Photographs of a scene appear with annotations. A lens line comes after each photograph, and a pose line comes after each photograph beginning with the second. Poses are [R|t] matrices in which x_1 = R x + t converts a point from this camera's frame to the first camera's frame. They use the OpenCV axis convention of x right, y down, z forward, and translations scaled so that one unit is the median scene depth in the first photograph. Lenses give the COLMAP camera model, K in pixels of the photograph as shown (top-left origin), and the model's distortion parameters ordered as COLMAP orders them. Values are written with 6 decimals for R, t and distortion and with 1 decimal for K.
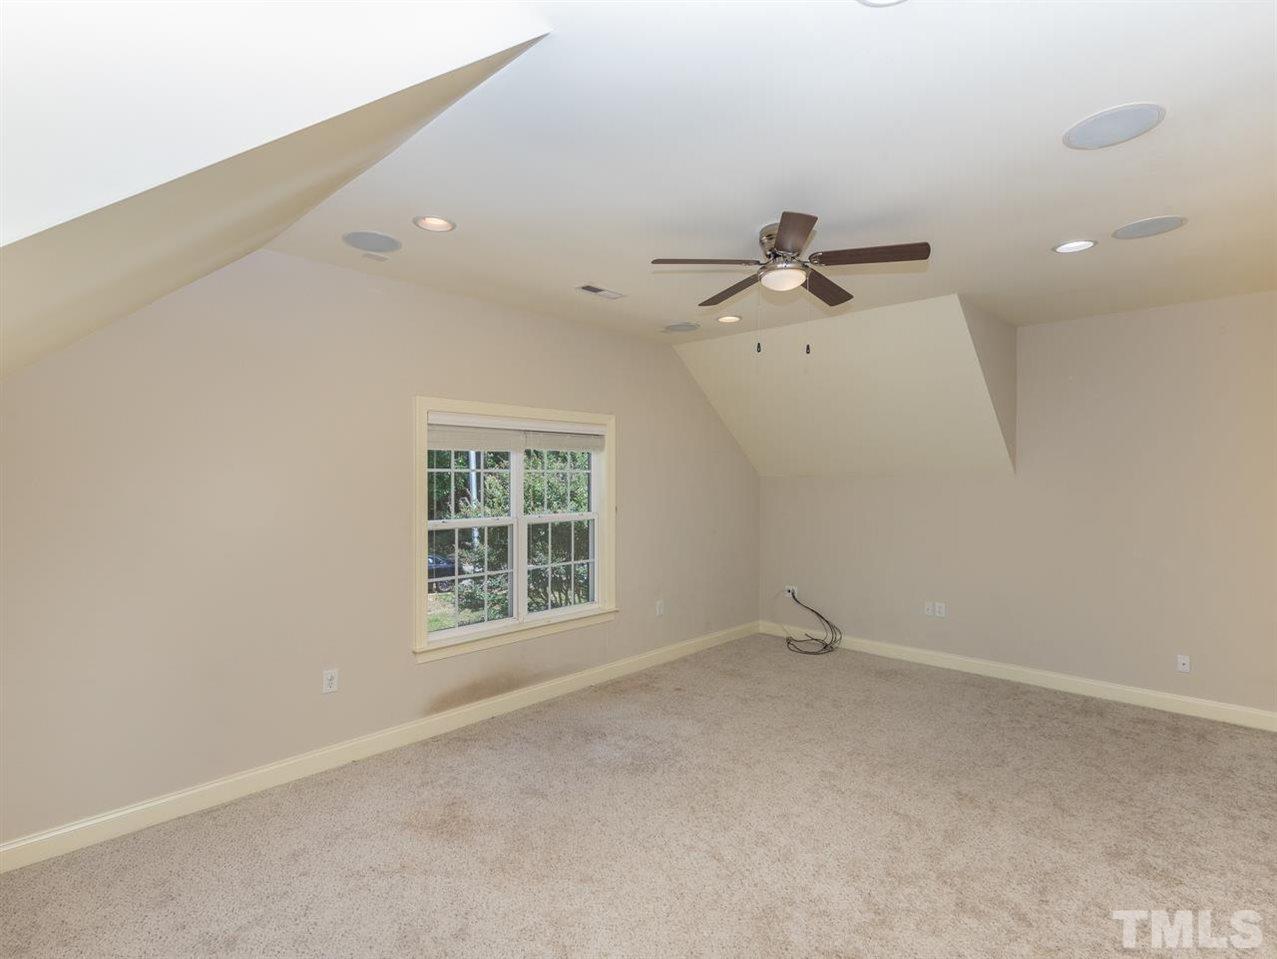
lens RADIAL K [[669.4, 0, 643.6], [0, 669.4, 478.2], [0, 0, 1]] dist [-0.000790, -0.000144]
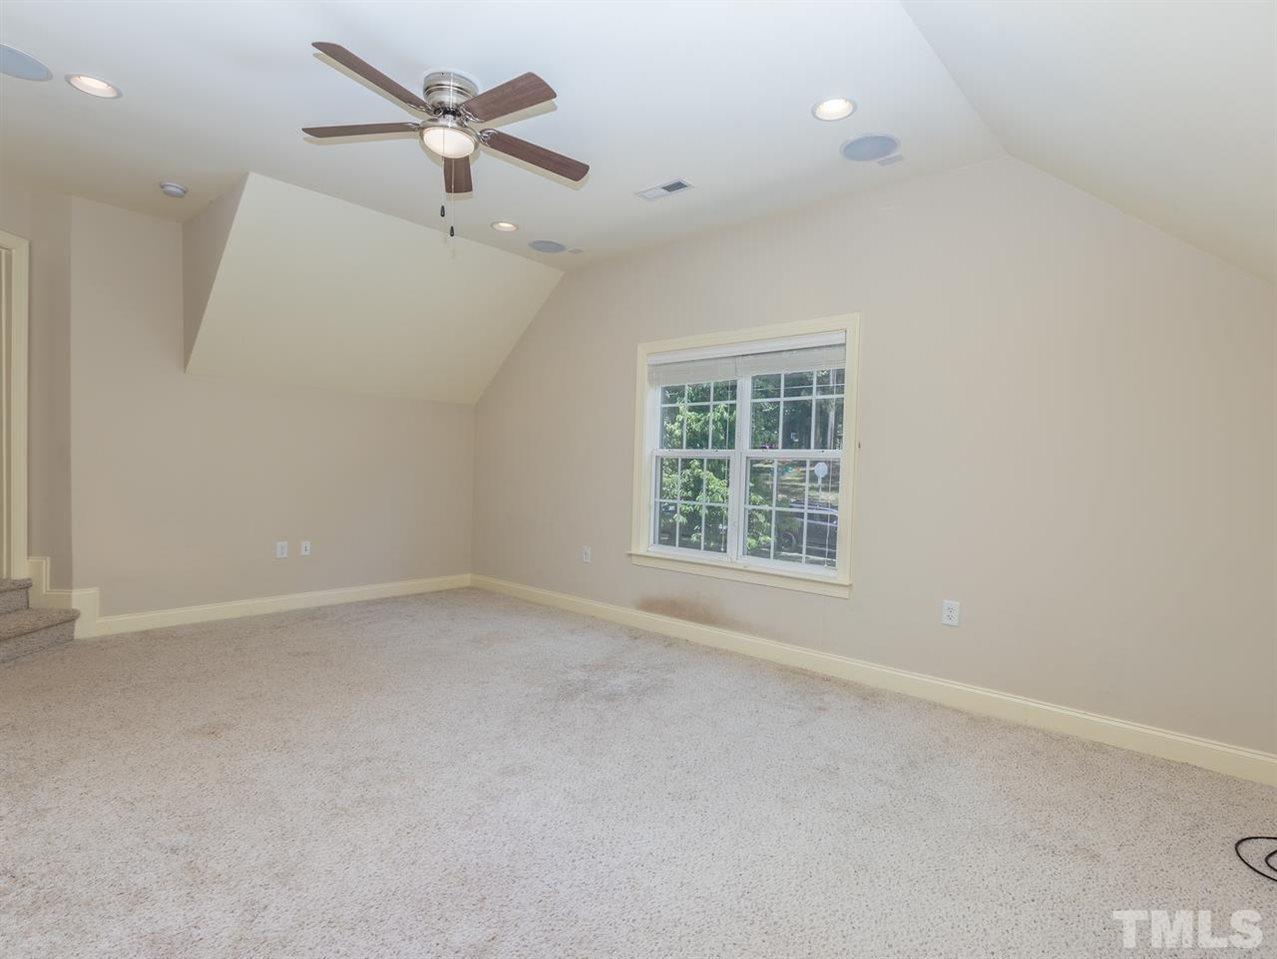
lens RADIAL K [[669.4, 0, 643.6], [0, 669.4, 478.2], [0, 0, 1]] dist [-0.000790, -0.000144]
pose [[-0.007585, 0.094319, -0.995513, 0.749669], [0.038599, 0.994827, 0.093960, 0.003191], [0.999226, -0.037713, -0.011186, 0.892648]]
